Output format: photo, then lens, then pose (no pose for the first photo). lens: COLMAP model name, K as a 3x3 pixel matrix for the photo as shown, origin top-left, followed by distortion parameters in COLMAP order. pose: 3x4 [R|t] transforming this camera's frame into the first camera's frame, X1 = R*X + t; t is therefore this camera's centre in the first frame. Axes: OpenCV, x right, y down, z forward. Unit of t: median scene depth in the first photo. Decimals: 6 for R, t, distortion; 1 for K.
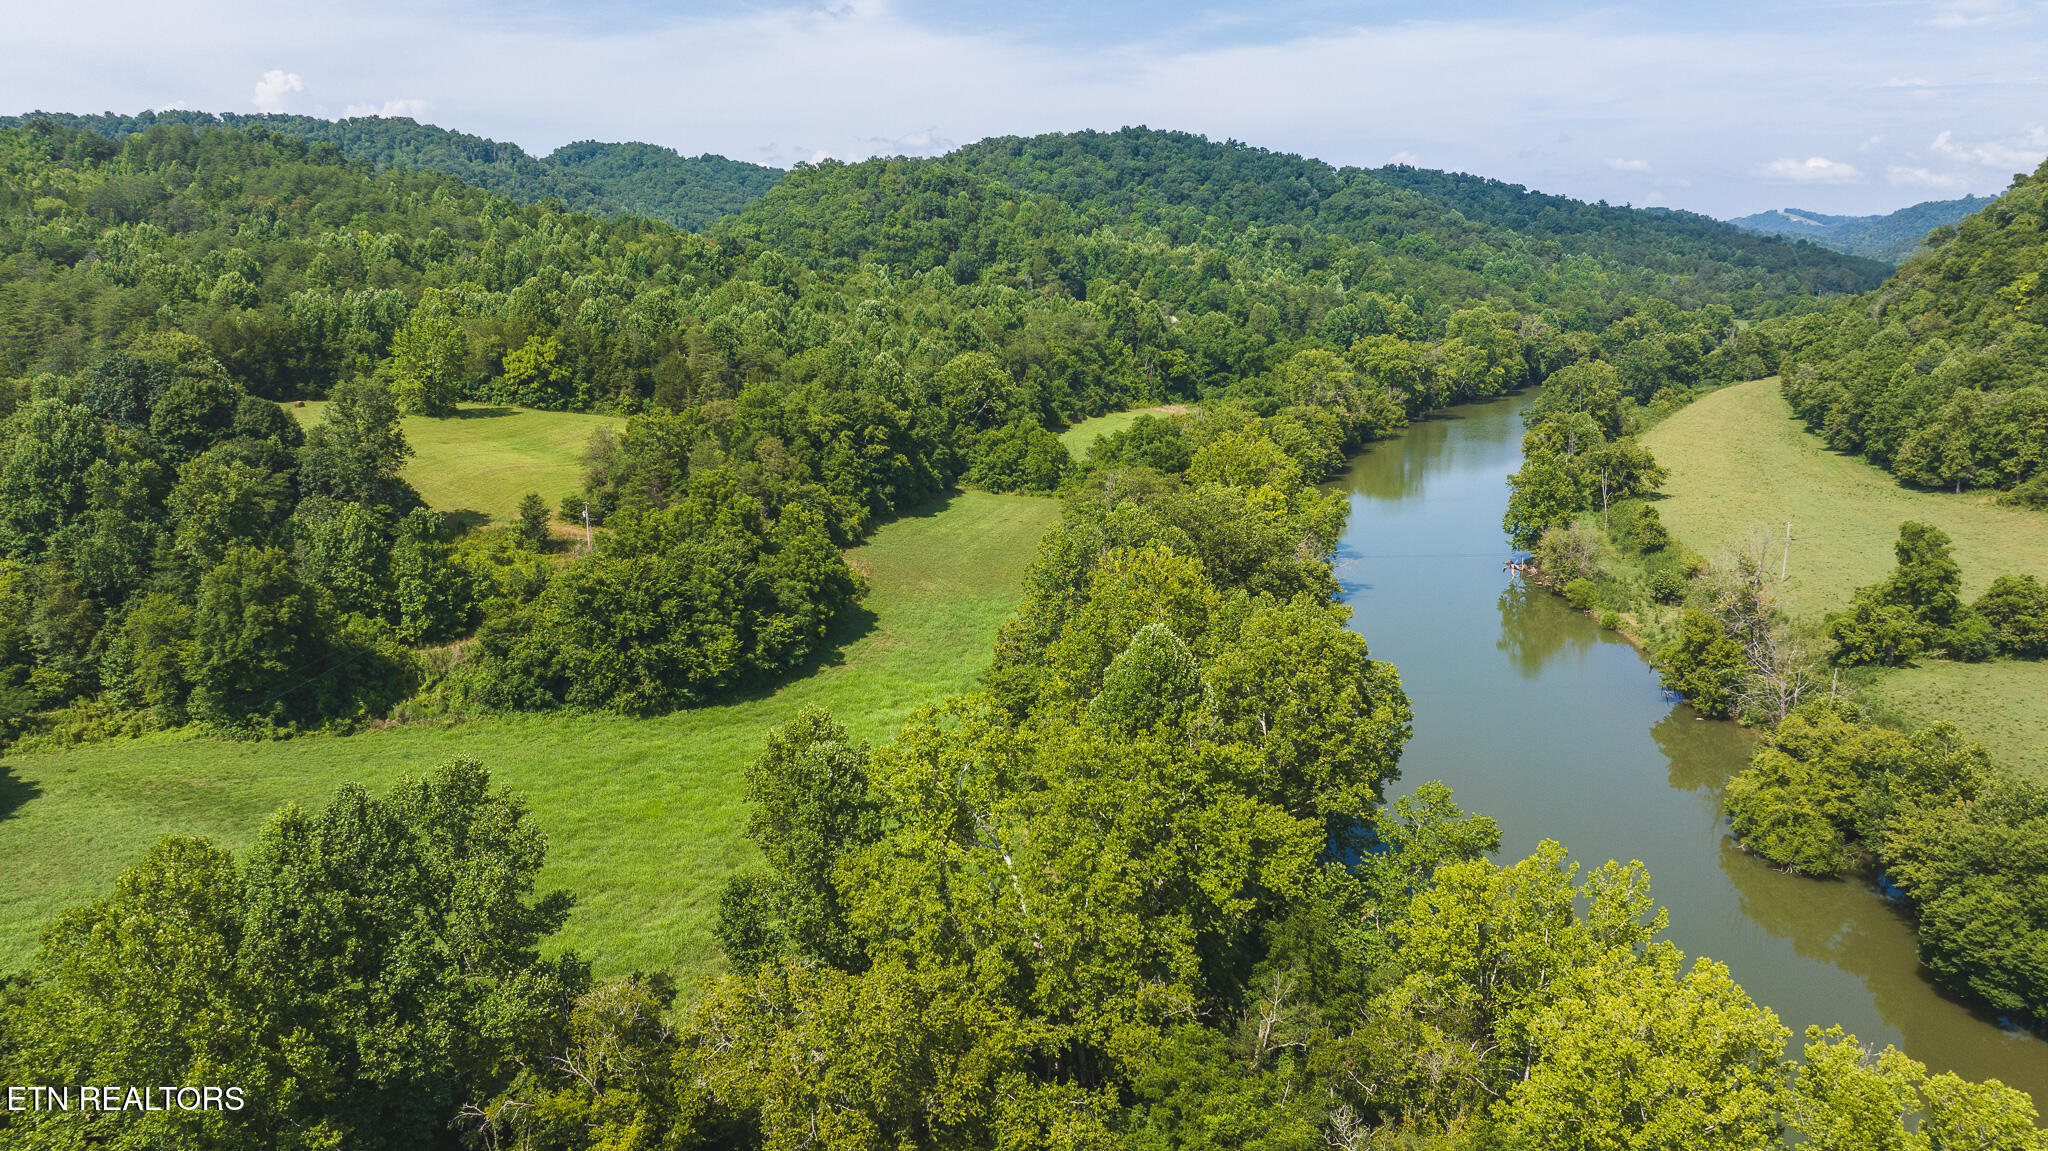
lens RADIAL K [[1428.1, 0, 1024.0], [0, 1428.1, 575.5], [0, 0, 1]] dist [-0.040958, 0.058289]
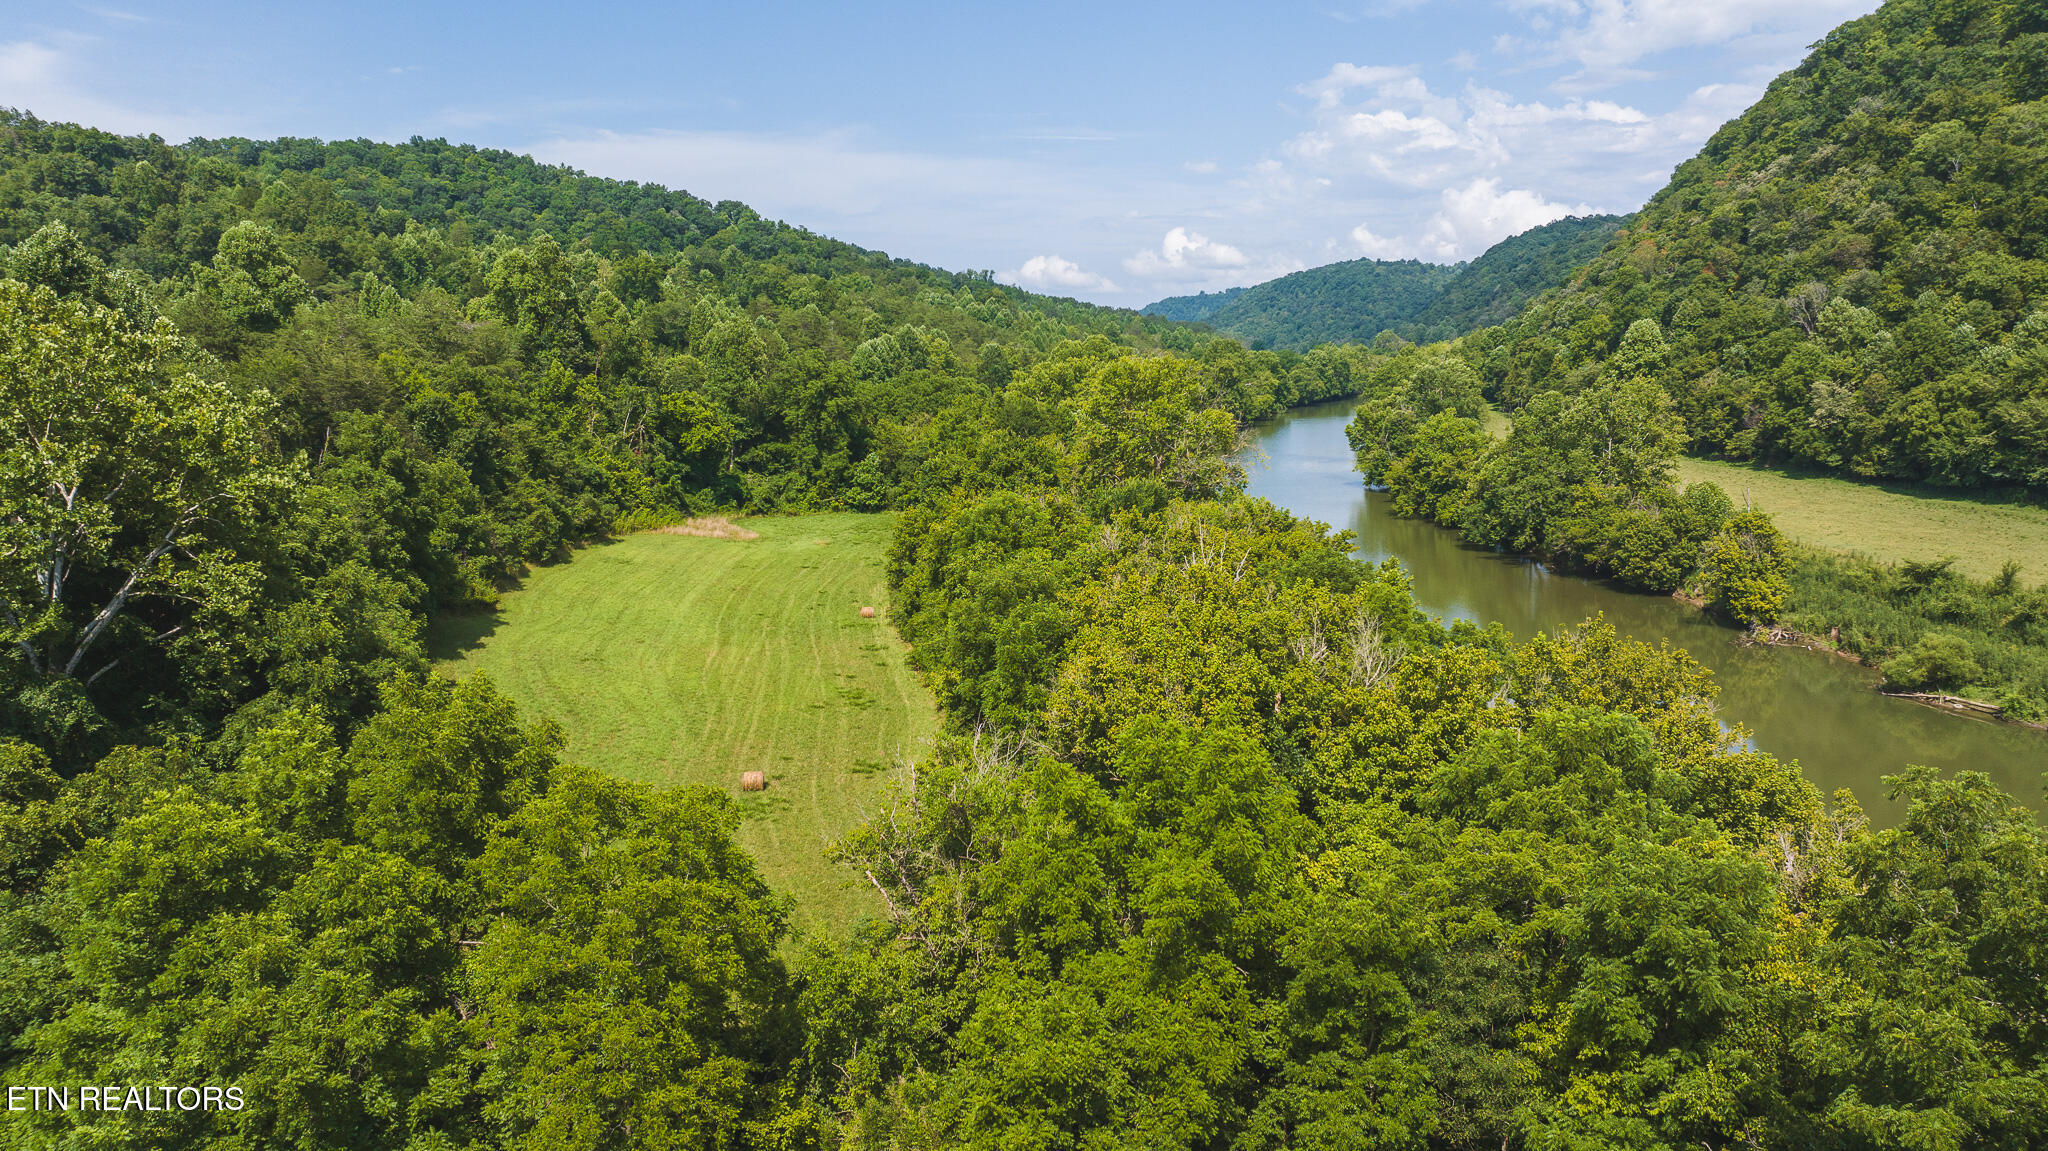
lens RADIAL K [[1442.4, 0, 1024.0], [0, 1442.4, 575.5], [0, 0, 1]] dist [-0.077865, 0.094171]
pose [[0.885177, -0.070240, 0.459922, -0.007810], [0.102413, 0.993708, -0.045347, -0.078402], [-0.453843, 0.087242, 0.886801, 0.618953]]
